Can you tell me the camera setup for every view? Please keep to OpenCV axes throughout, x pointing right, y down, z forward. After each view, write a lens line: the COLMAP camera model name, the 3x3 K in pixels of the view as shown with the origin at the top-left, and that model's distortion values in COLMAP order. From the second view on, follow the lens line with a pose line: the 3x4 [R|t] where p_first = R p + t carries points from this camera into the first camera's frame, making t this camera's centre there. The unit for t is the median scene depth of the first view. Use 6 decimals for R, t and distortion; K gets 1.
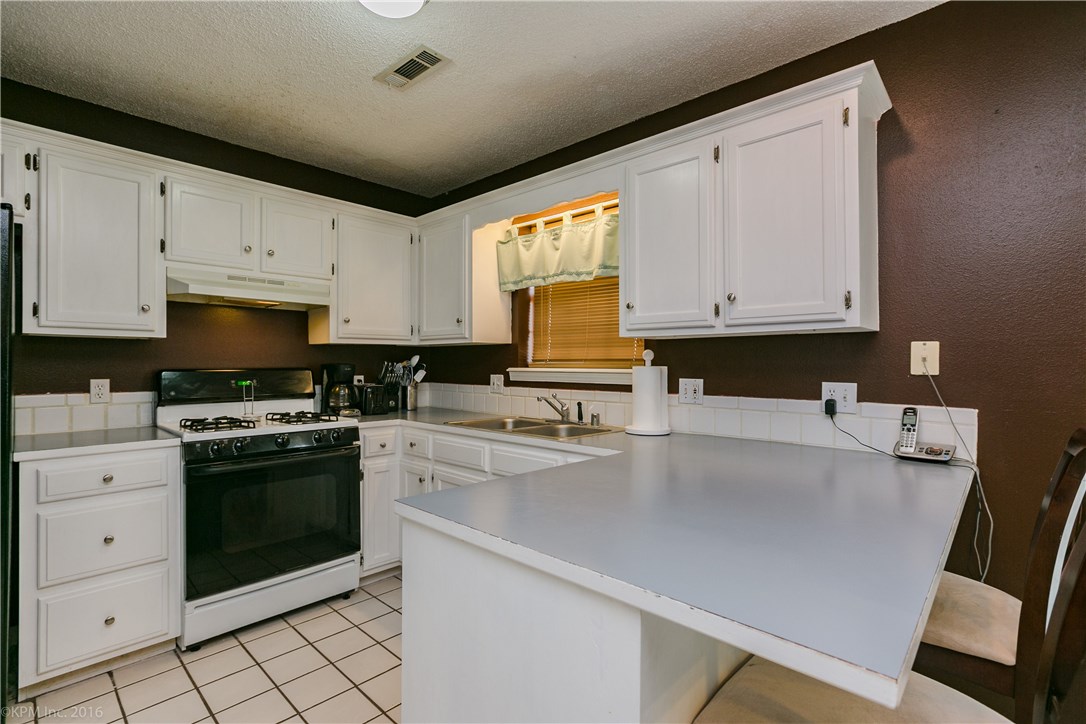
lens RADIAL K [[505.0, 0, 543.9], [0, 505.0, 359.6], [0, 0, 1]] dist [-0.002295, 0.007153]
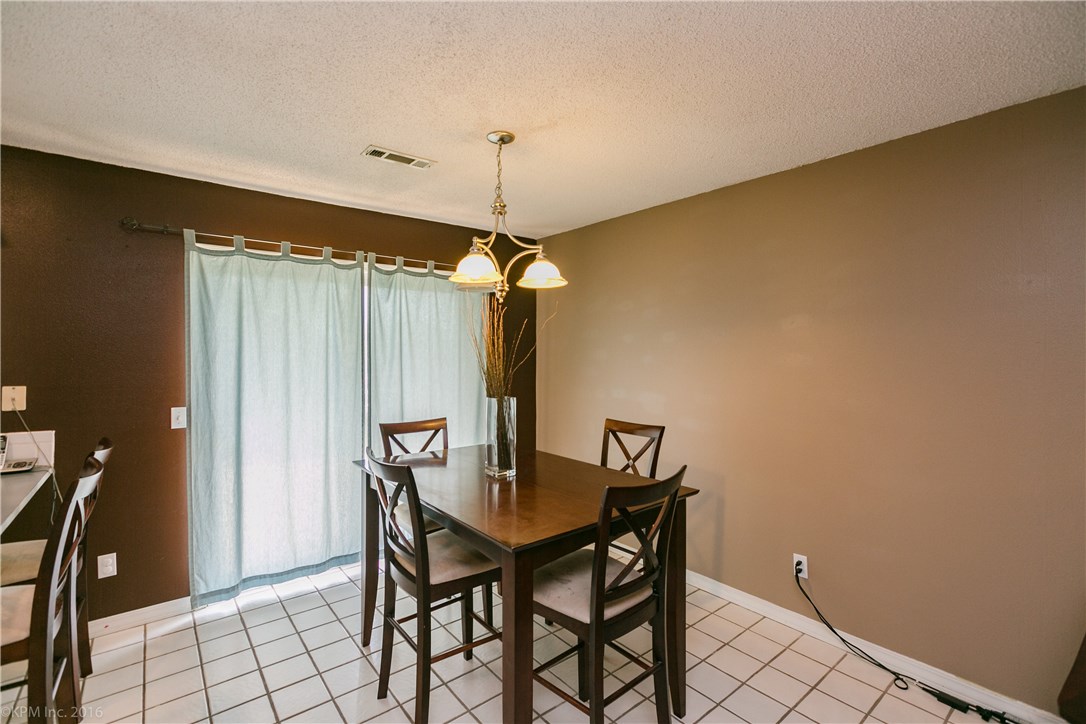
lens RADIAL K [[486.2, 0, 546.6], [0, 486.2, 353.5], [0, 0, 1]] dist [-0.002873, -0.000294]
pose [[0.134956, -0.001693, 0.990850, -0.275189], [-0.007474, 0.999968, 0.002726, -0.105750], [-0.990823, -0.007773, 0.134939, -0.471033]]
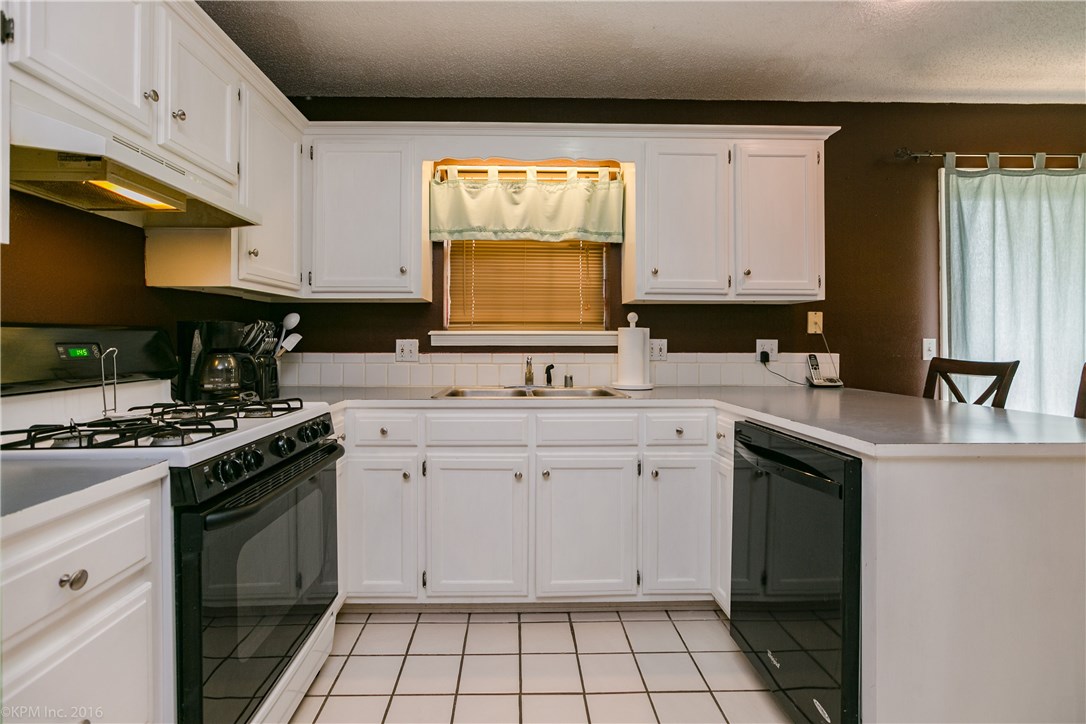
lens RADIAL K [[497.9, 0, 521.7], [0, 497.9, 336.6], [0, 0, 1]] dist [-0.016773, 0.000122]
pose [[0.722395, 0.003138, 0.691473, -0.723242], [-0.005314, 0.999985, 0.001014, 0.032747], [-0.691460, -0.004407, 0.722401, 0.389651]]
